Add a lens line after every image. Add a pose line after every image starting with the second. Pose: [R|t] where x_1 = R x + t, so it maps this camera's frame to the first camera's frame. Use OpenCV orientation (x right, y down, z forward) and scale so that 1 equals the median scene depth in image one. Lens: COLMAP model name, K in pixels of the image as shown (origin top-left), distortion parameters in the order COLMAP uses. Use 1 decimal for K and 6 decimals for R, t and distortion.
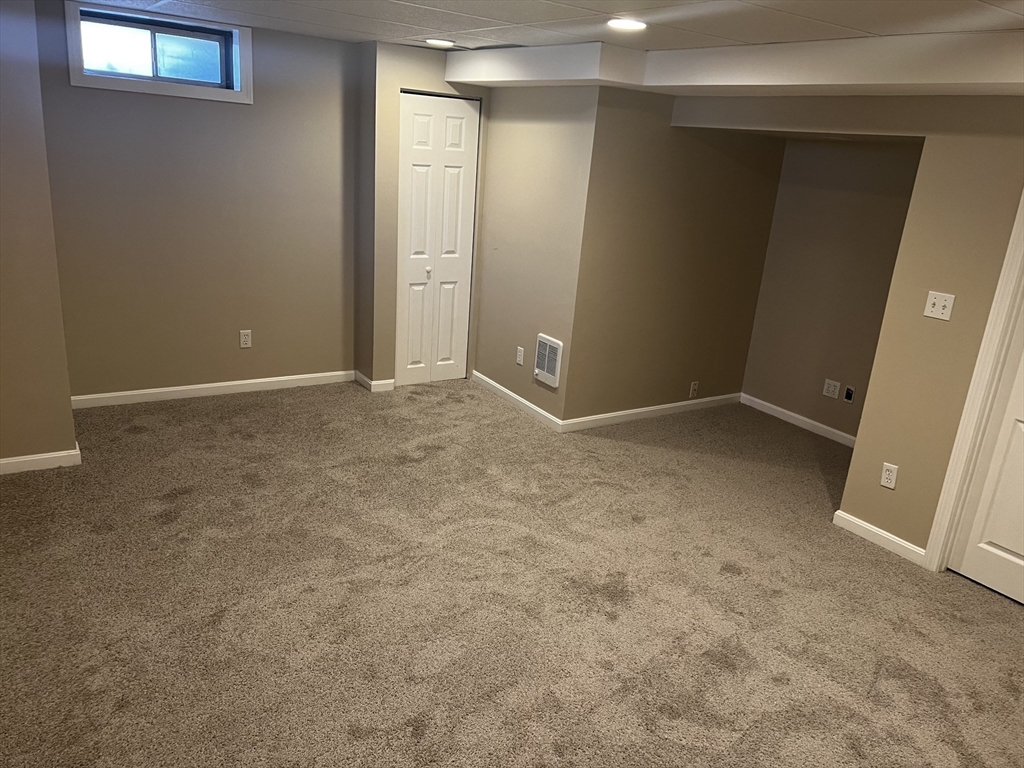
lens RADIAL K [[785.8, 0, 512.0], [0, 785.8, 384.0], [0, 0, 1]] dist [0.037057, -0.002382]
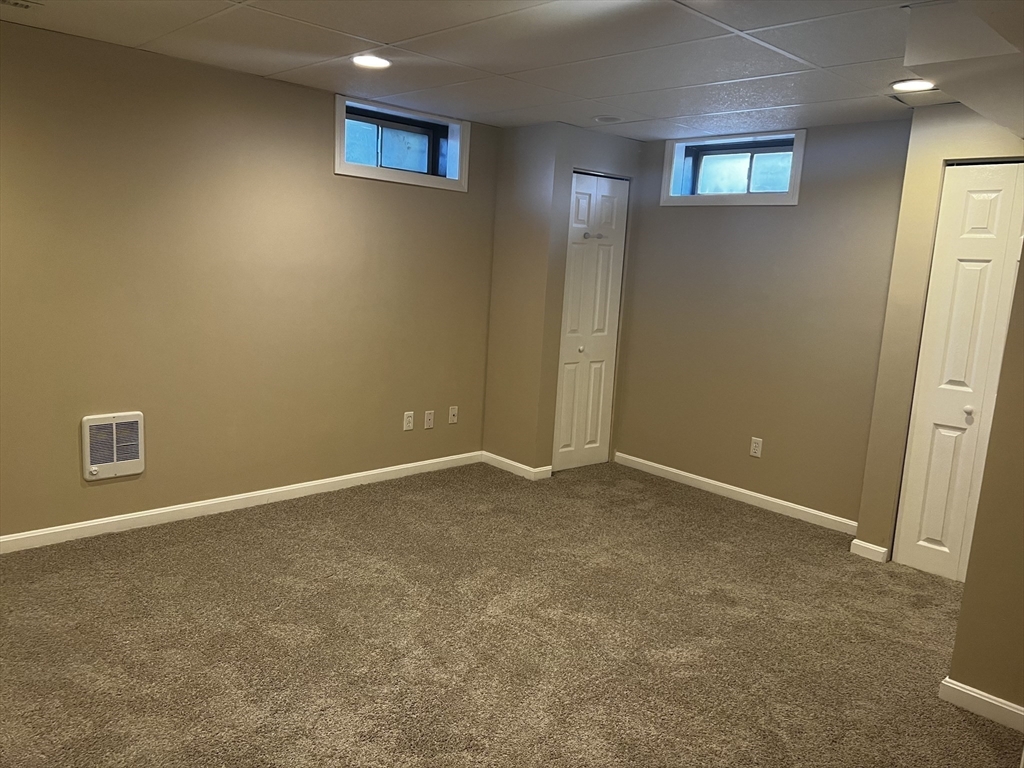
lens RADIAL K [[751.7, 0, 486.9], [0, 751.7, 390.1], [0, 0, 1]] dist [0.104914, -0.001352]
pose [[0.147595, 0.104477, -0.983514, 0.561412], [-0.331925, 0.941966, 0.050252, -0.066988], [0.931687, 0.319036, 0.173708, 0.572979]]
